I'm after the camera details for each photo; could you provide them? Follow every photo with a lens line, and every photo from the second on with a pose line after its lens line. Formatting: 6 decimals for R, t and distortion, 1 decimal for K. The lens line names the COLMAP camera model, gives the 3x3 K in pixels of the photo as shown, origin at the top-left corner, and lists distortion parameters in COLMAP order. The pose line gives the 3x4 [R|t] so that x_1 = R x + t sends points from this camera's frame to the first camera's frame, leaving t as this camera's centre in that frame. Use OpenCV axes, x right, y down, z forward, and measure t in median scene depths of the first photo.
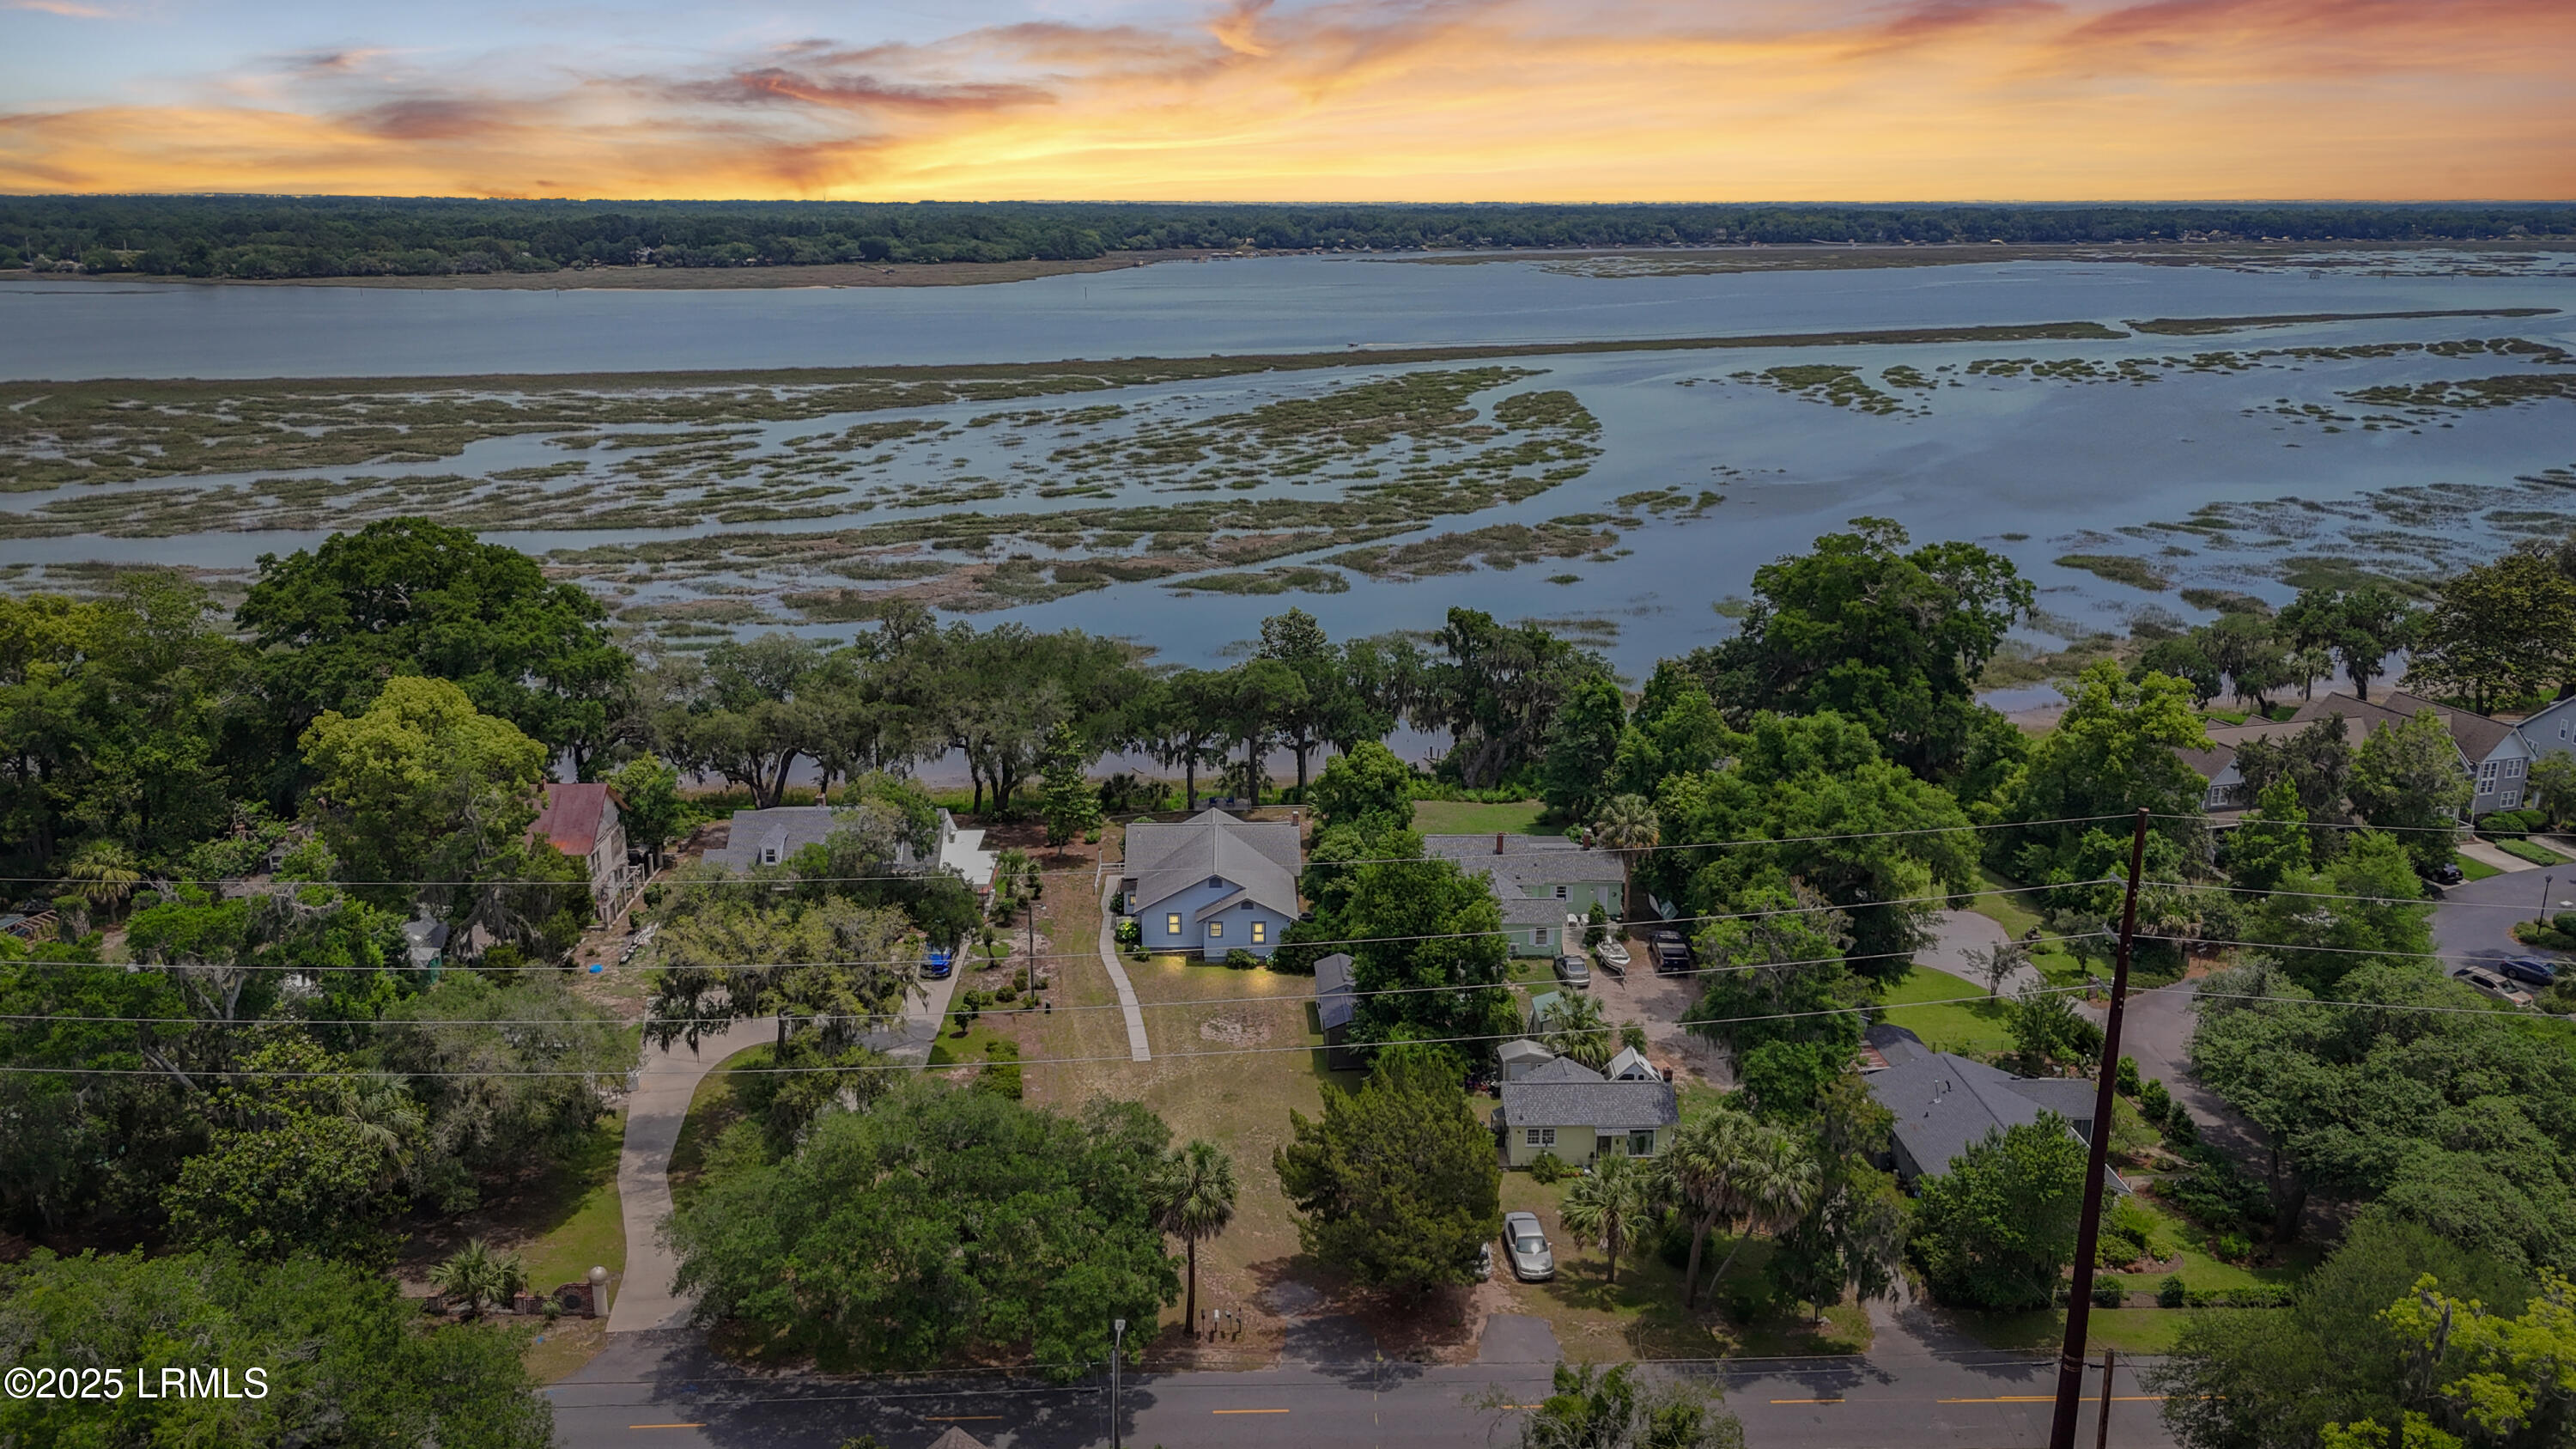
lens RADIAL K [[1853.1, 0, 1296.1], [0, 1853.1, 733.4], [0, 0, 1]] dist [0.067501, -0.077703]
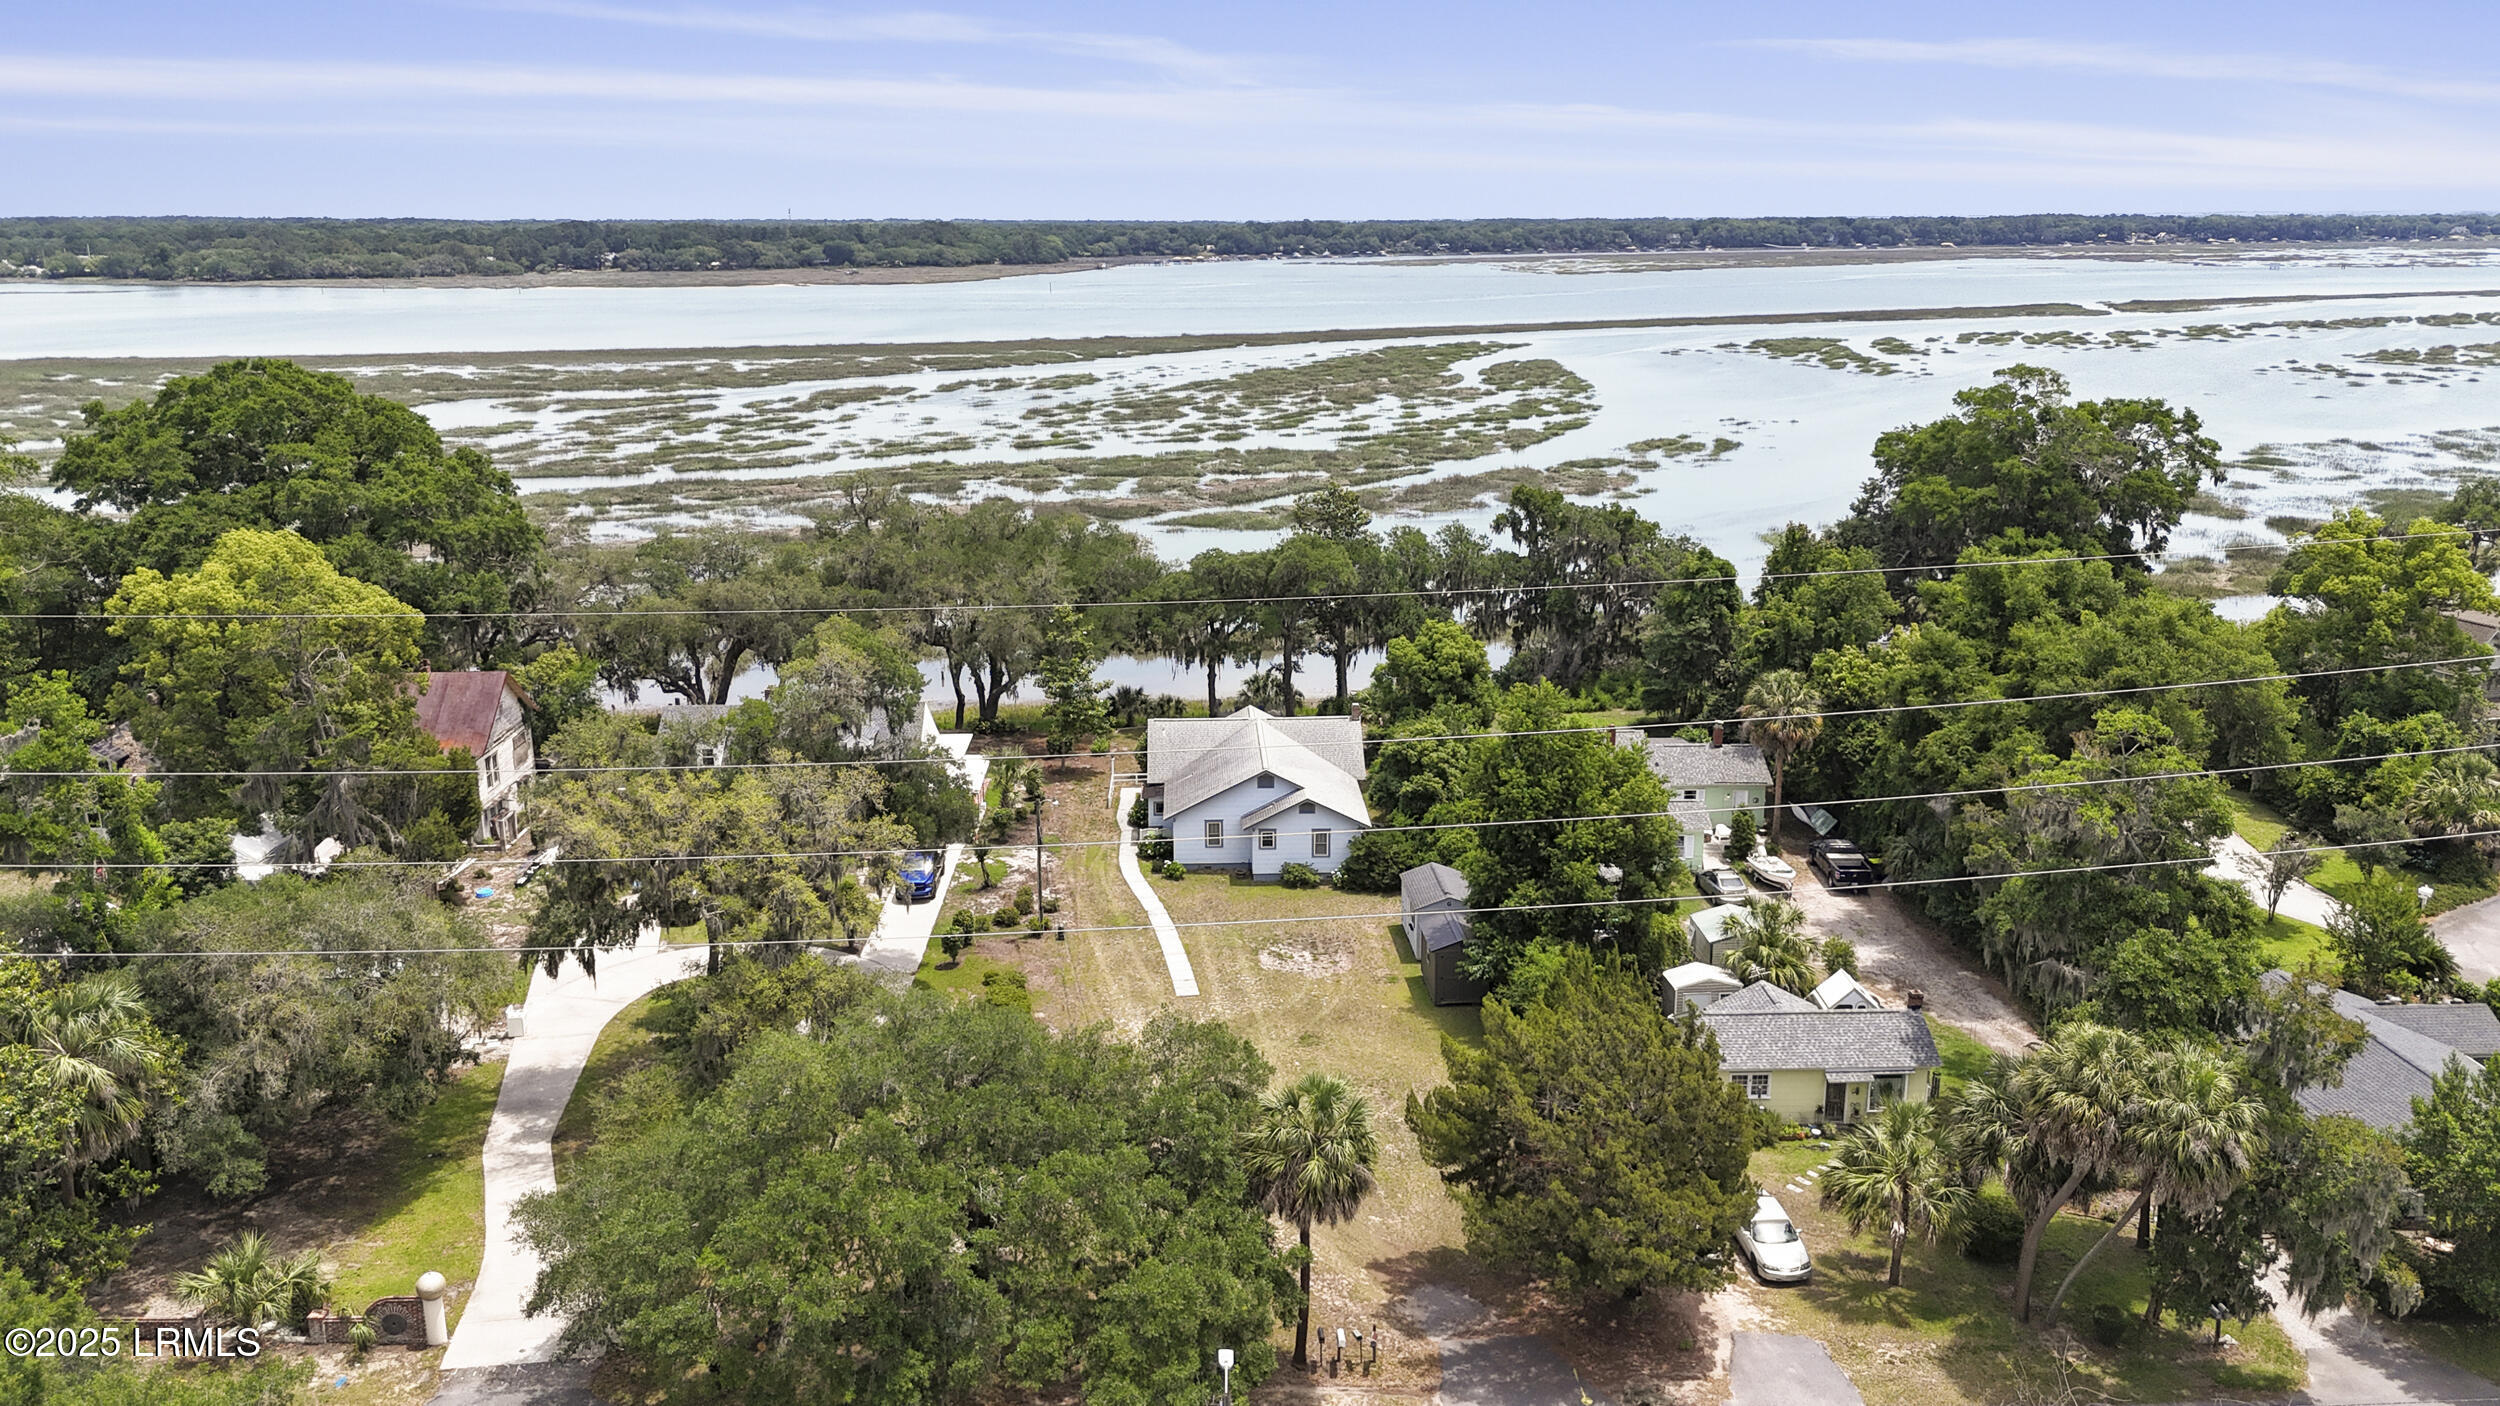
lens RADIAL K [[1829.1, 0, 1259.8], [0, 1829.1, 704.3], [0, 0, 1]] dist [0.069039, -0.070257]
pose [[0.999972, -0.007248, 0.001774, -0.035631], [0.007279, 0.999805, -0.018375, 0.046711], [-0.001640, 0.018388, 0.999830, 0.161778]]
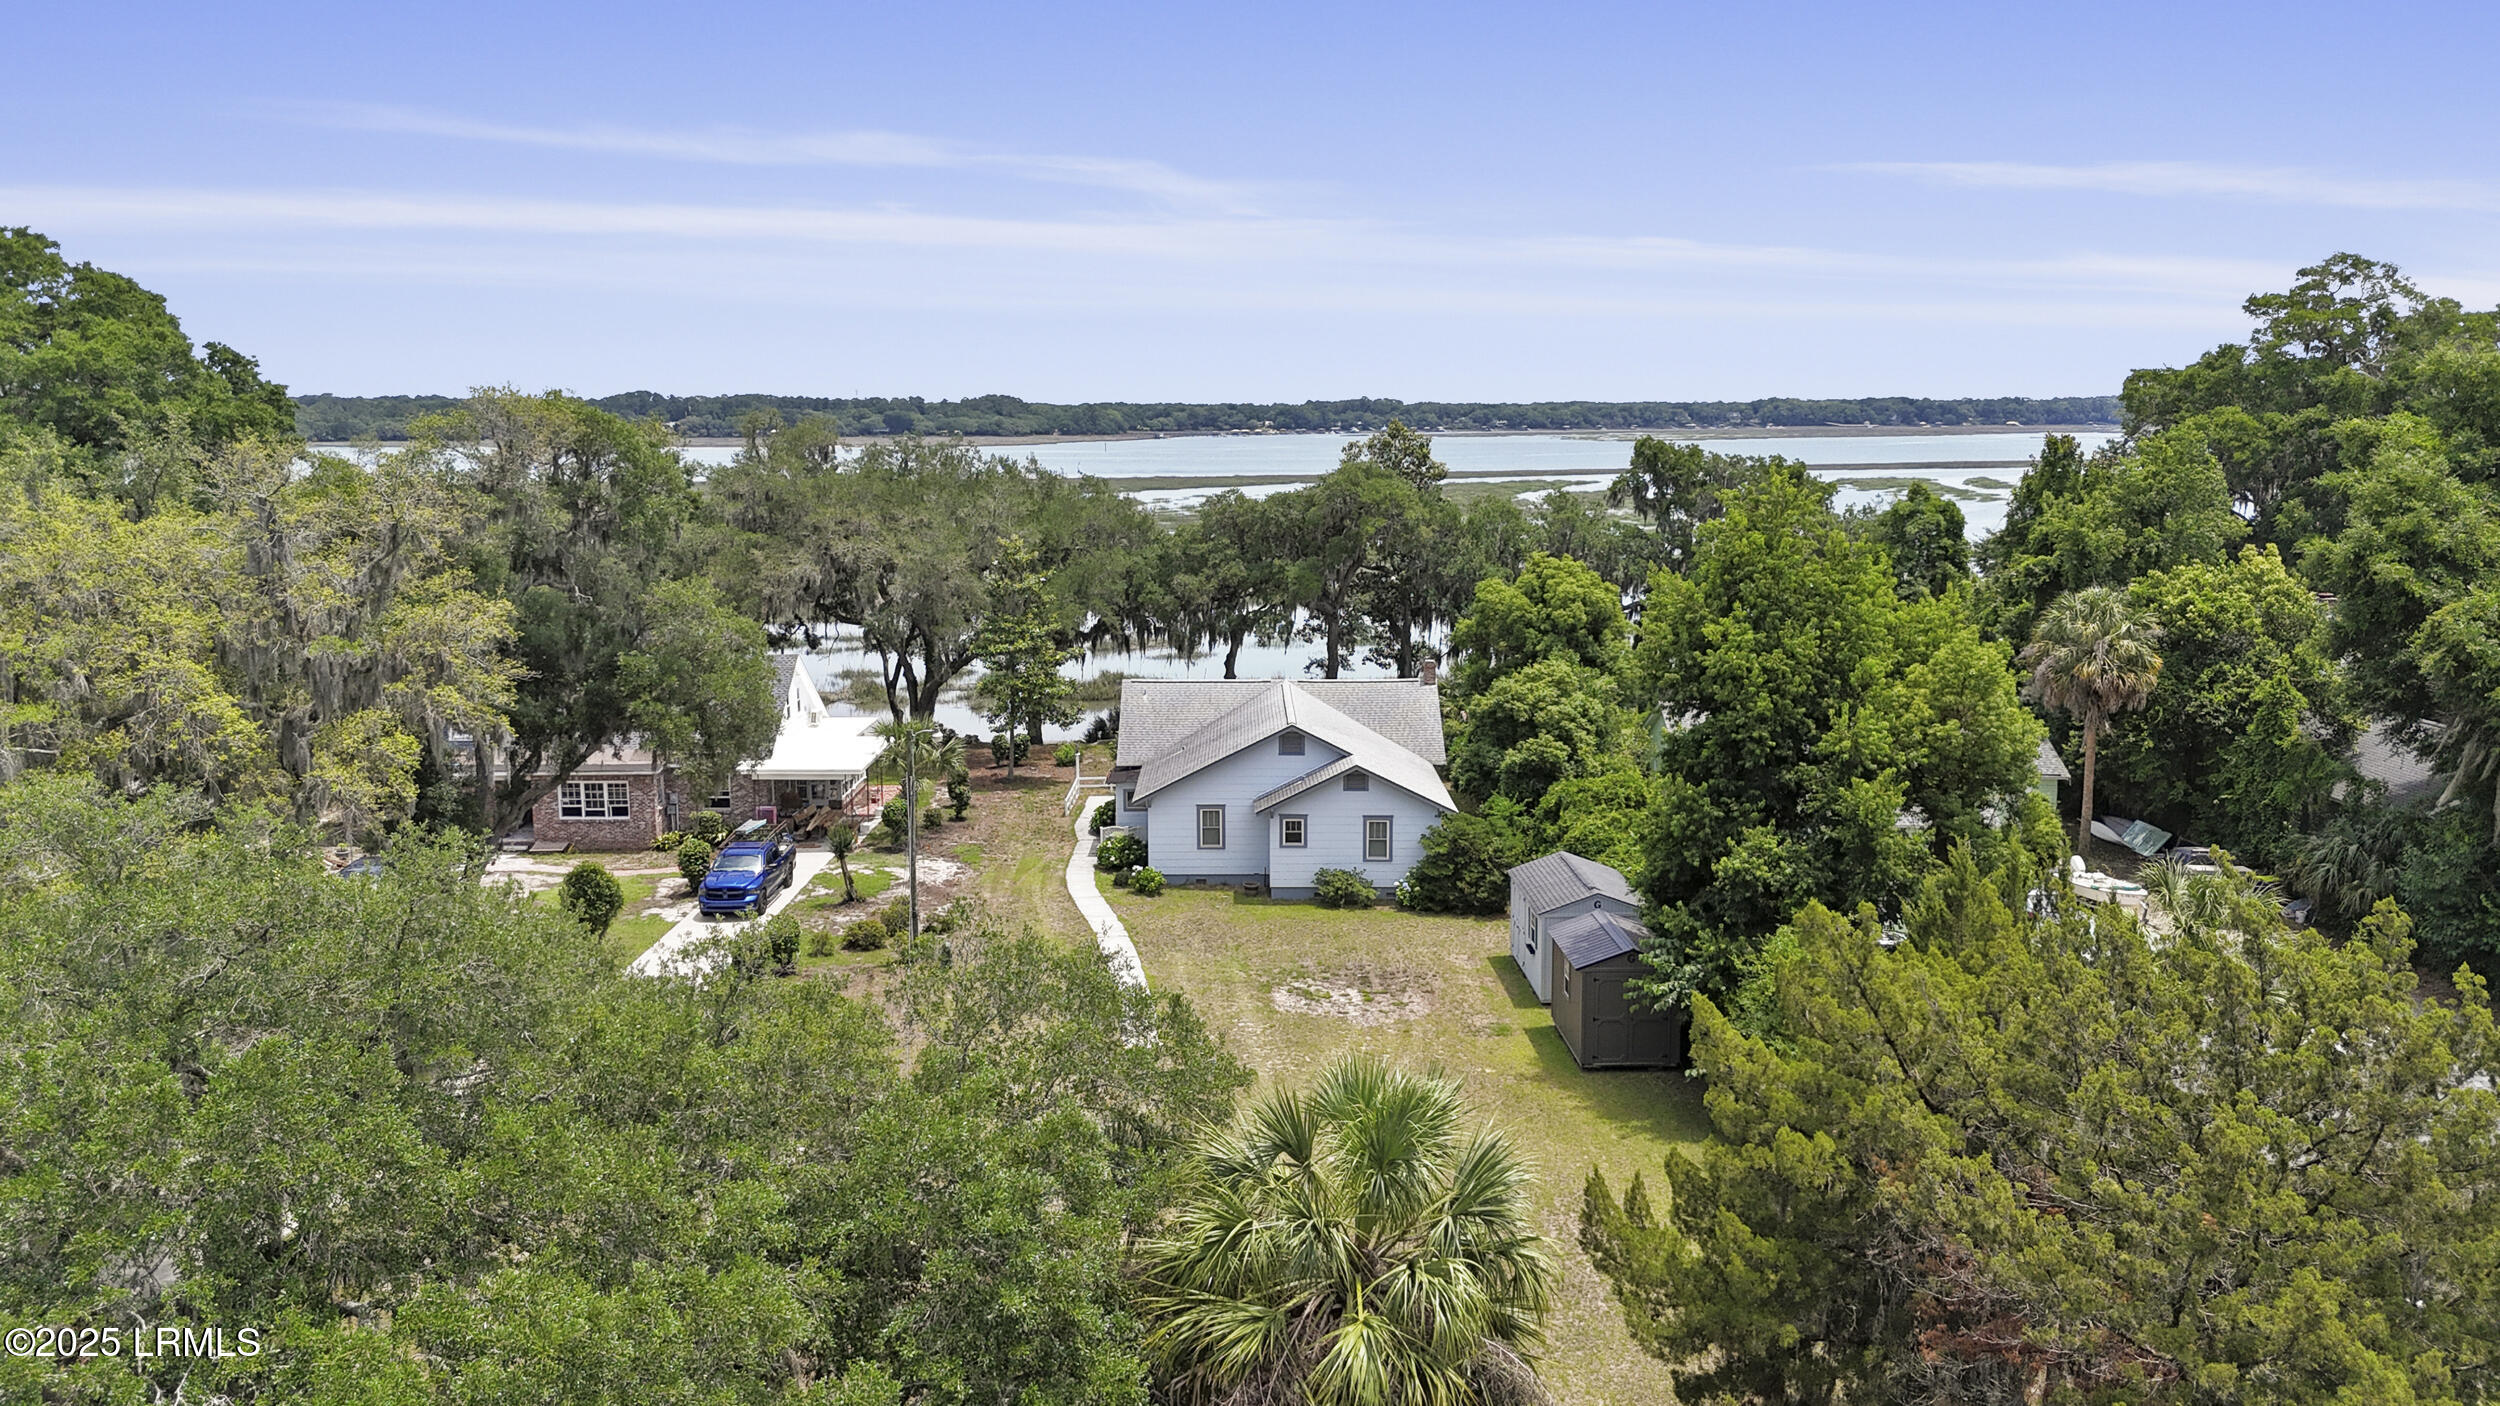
lens RADIAL K [[1848.4, 0, 1261.3], [0, 1848.4, 697.3], [0, 0, 1]] dist [0.066770, -0.067225]
pose [[0.999622, -0.000354, -0.027481, -0.028704], [-0.002927, 0.992856, -0.119287, 0.096861], [0.027327, 0.119322, 0.992479, 0.370785]]
